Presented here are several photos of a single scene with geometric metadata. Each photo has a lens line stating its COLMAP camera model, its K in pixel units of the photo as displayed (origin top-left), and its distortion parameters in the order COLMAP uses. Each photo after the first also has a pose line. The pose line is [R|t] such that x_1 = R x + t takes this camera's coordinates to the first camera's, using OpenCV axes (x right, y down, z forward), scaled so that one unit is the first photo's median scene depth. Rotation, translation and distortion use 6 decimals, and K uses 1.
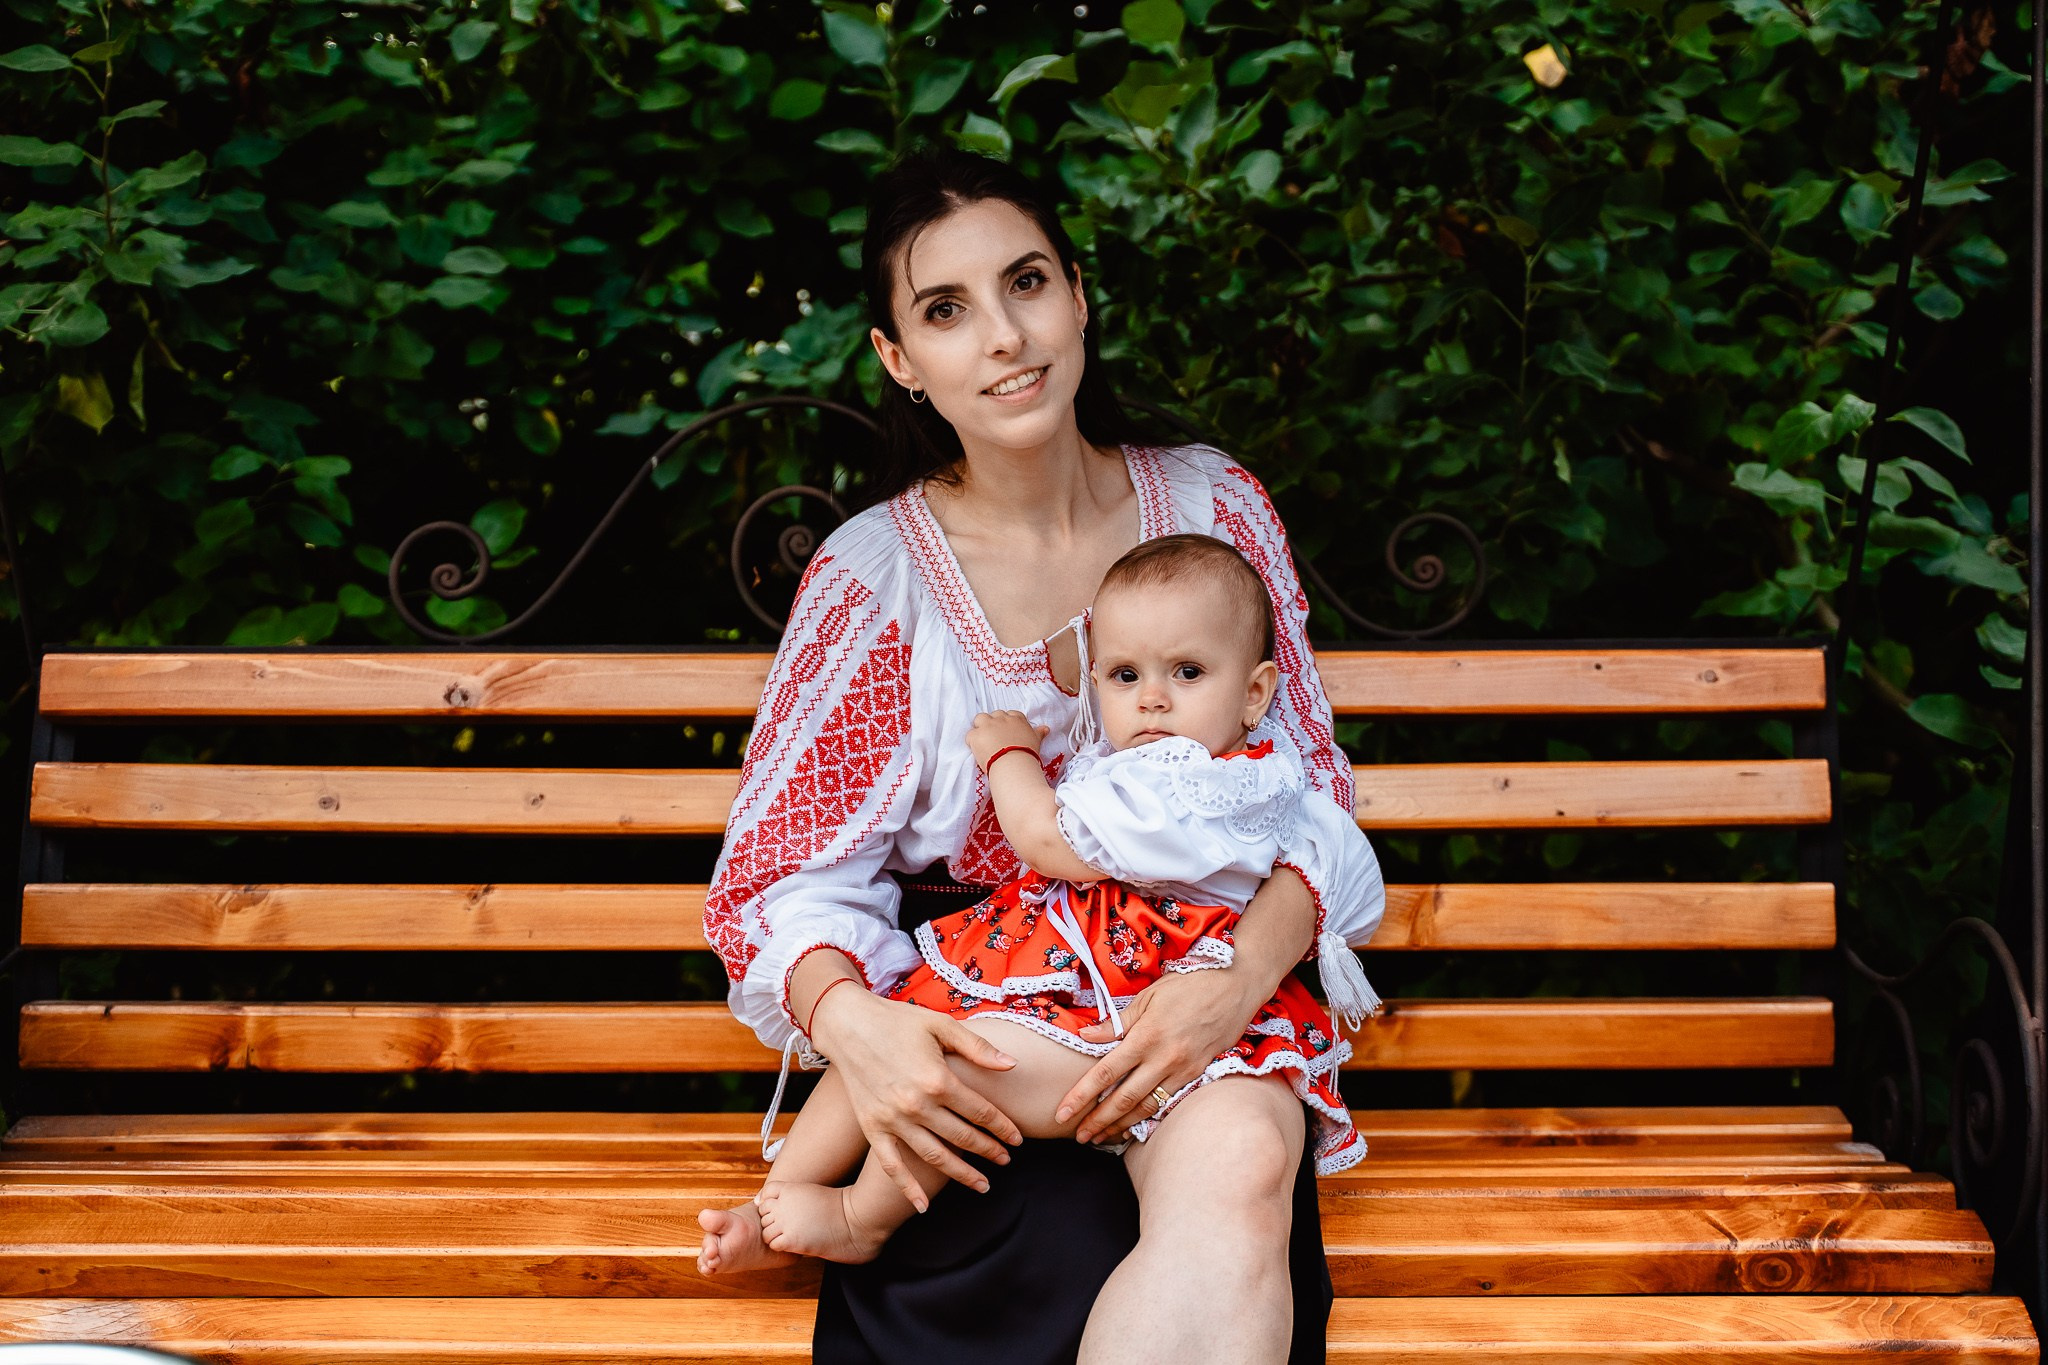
lens RADIAL K [[2393.0, 0, 1120.0], [0, 2393.0, 686.3], [0, 0, 1]] dist [0.010513, 0.019048]
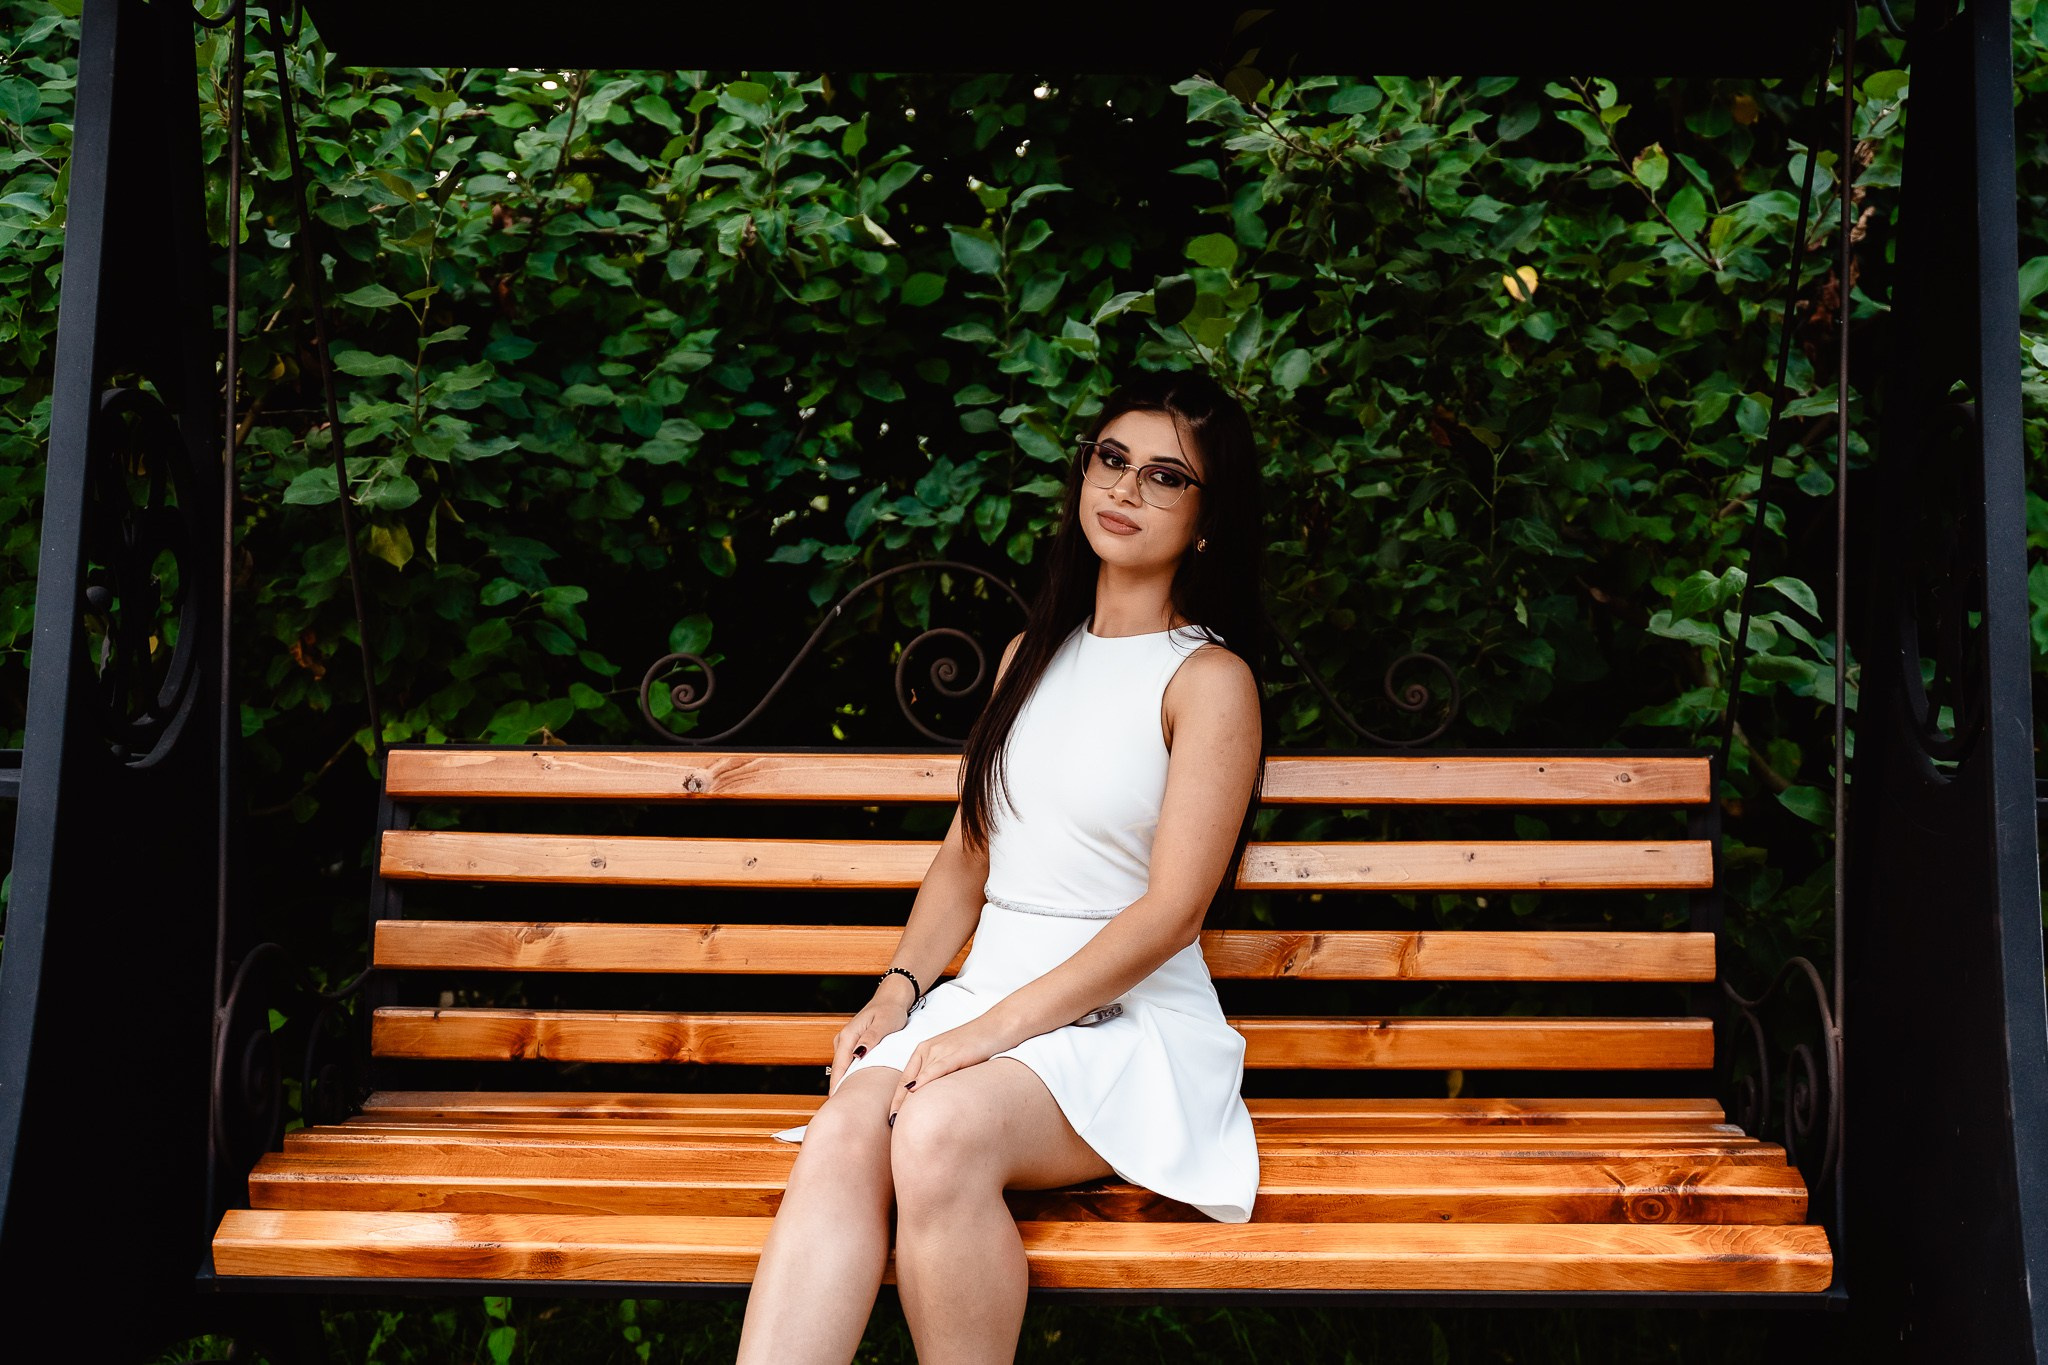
lens RADIAL K [[2228.7, 0, 1148.3], [0, 2228.7, 705.5], [0, 0, 1]] dist [-0.025746, 0.020941]
pose [[0.999922, 0.008384, -0.009233, -0.007933], [-0.008494, 0.999893, -0.011888, -0.021708], [0.009133, 0.011966, 0.999887, -0.206702]]
